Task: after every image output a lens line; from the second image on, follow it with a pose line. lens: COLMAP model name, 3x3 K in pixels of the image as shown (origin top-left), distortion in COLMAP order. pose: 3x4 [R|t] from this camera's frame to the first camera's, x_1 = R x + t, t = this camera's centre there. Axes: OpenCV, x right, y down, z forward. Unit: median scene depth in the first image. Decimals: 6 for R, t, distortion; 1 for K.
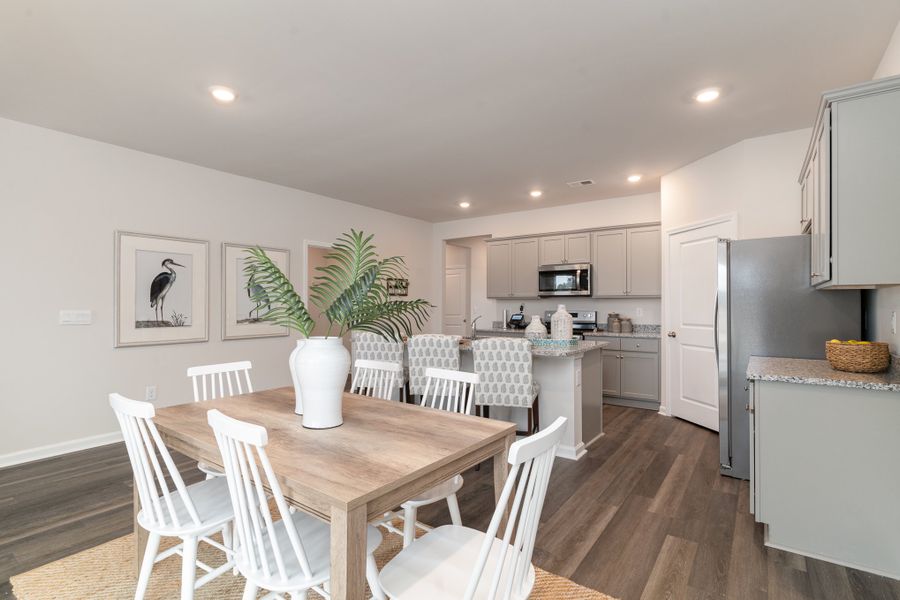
lens RADIAL K [[427.3, 0, 449.5], [0, 427.3, 301.8], [0, 0, 1]] dist [0.002066, 0.000496]
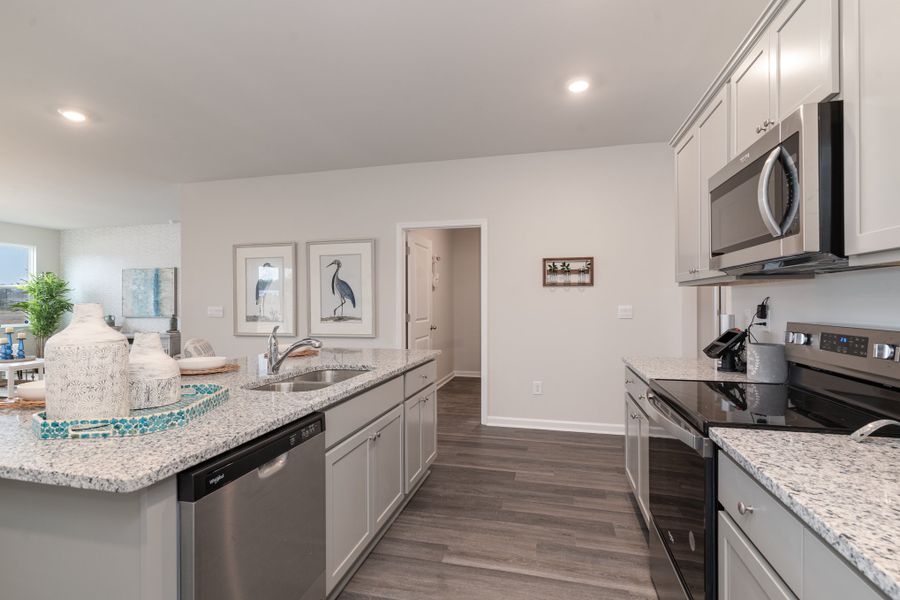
lens RADIAL K [[465.1, 0, 450.6], [0, 465.1, 302.4], [0, 0, 1]] dist [0.032371, 0.000646]
pose [[0.314263, 0.000049, -0.949336, 0.721231], [0.010893, 0.999934, 0.003657, 0.007505], [0.949273, -0.011491, 0.314242, 1.100964]]
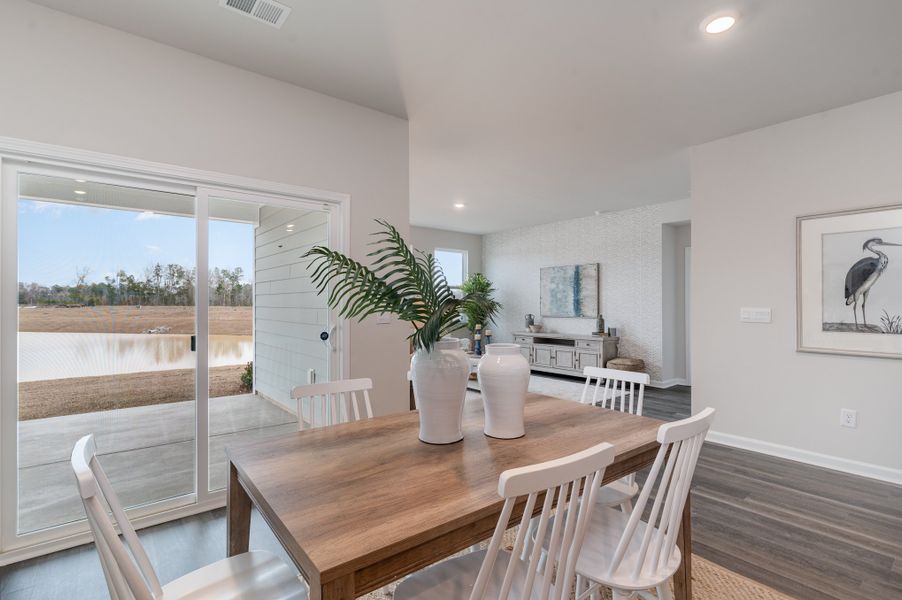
lens RADIAL K [[428.3, 0, 449.9], [0, 428.3, 299.4], [0, 0, 1]] dist [0.002066, 0.000496]
pose [[-0.251855, -0.006608, -0.967742, 0.224972], [0.005769, 0.999949, -0.008330, 0.004191], [0.967748, -0.007681, -0.251804, 0.504525]]
